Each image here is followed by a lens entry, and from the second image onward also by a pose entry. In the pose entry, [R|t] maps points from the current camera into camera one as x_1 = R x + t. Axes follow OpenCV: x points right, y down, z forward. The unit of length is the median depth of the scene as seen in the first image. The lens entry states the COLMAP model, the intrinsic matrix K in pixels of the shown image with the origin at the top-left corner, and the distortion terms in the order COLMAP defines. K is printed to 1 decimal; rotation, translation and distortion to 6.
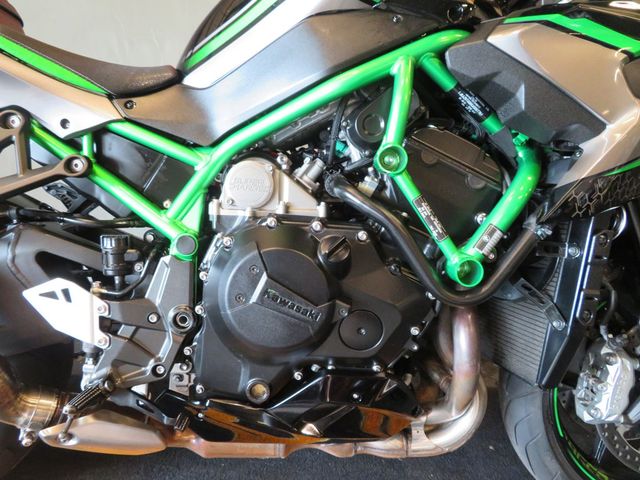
lens RADIAL K [[450.2, 0, 320.0], [0, 450.2, 240.0], [0, 0, 1]] dist [-0.004922, -0.000601]
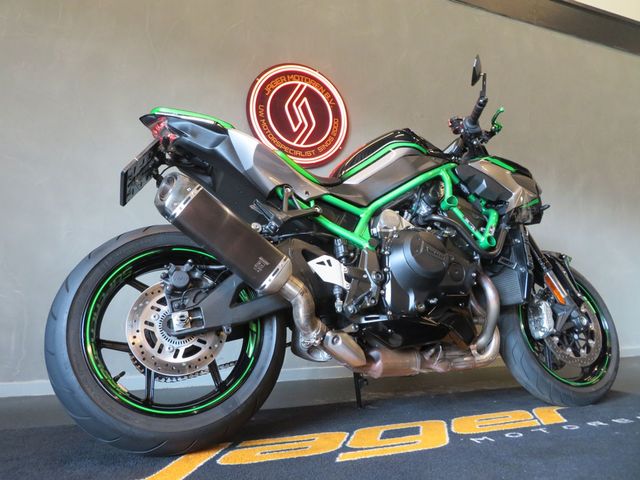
lens RADIAL K [[459.6, 0, 324.6], [0, 459.6, 242.8], [0, 0, 1]] dist [-0.003625, -0.000596]
pose [[0.926686, -0.009842, 0.375708, -1.317514], [0.182571, 0.885574, -0.427115, 0.891200], [-0.328513, 0.464395, 0.822446, -0.700728]]
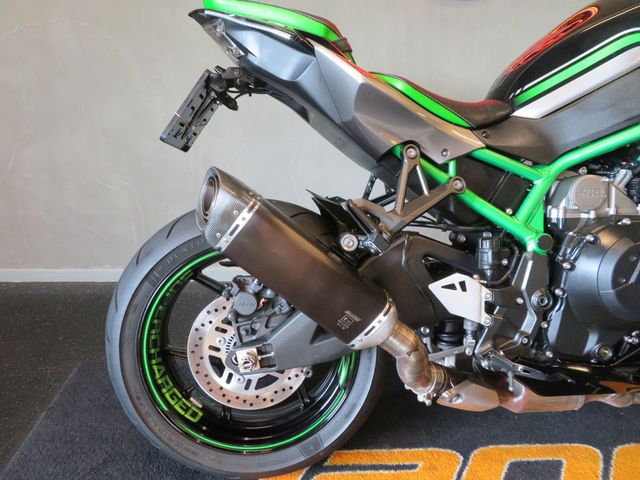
lens RADIAL K [[458.8, 0, 320.0], [0, 458.8, 240.0], [0, 0, 1]] dist [-0.003855, 0.005532]
pose [[0.998377, -0.051576, 0.024164, -0.973864], [0.051325, 0.998623, 0.010895, -0.043632], [-0.024693, -0.009637, 0.999649, -0.299185]]
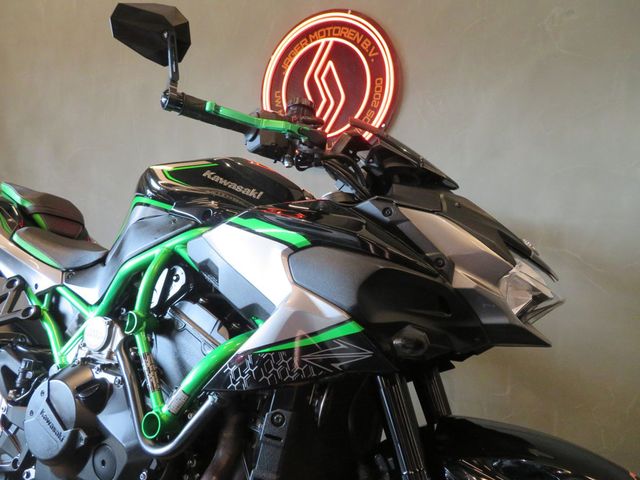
lens RADIAL K [[459.6, 0, 324.6], [0, 459.6, 242.8], [0, 0, 1]] dist [-0.003625, -0.000596]
pose [[0.869883, -0.011864, -0.493116, 1.169155], [-0.146153, 0.948619, -0.280645, -0.095467], [0.471109, 0.316199, 0.823453, 0.075992]]
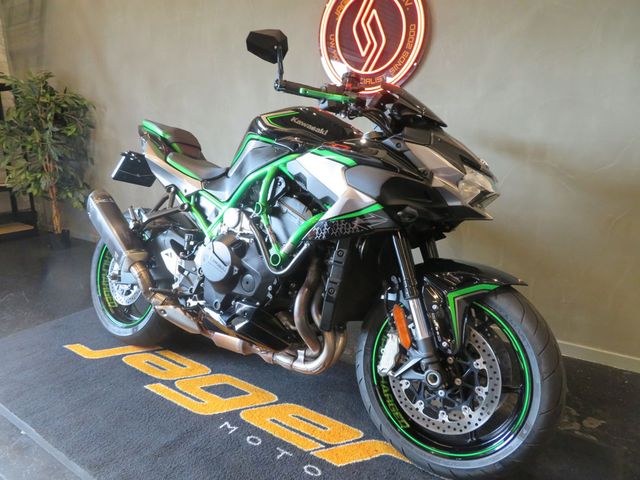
lens RADIAL K [[468.1, 0, 327.2], [0, 468.1, 243.0], [0, 0, 1]] dist [0.003937, 0.000813]
pose [[0.814362, 0.084479, -0.574176, 1.684364], [-0.157158, 0.984484, -0.078051, 0.119673], [0.558674, 0.153798, 0.815003, -0.701198]]
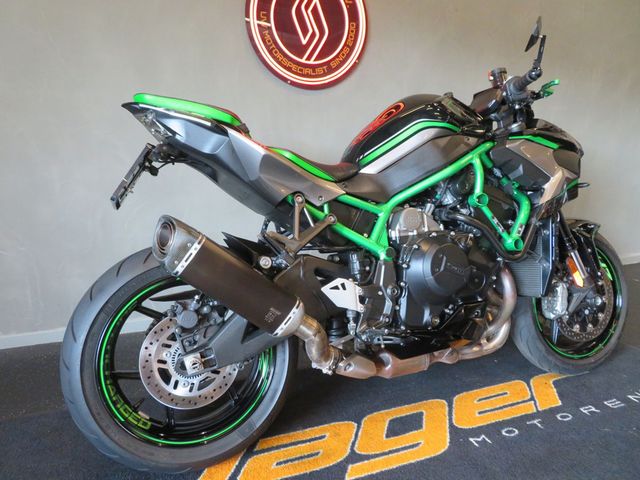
lens RADIAL K [[459.6, 0, 324.6], [0, 459.6, 242.8], [0, 0, 1]] dist [-0.003625, -0.000596]
pose [[0.932600, -0.126706, 0.337938, -1.237566], [0.162780, 0.983371, -0.080518, 0.083271], [-0.322117, 0.130101, 0.937718, -0.794727]]
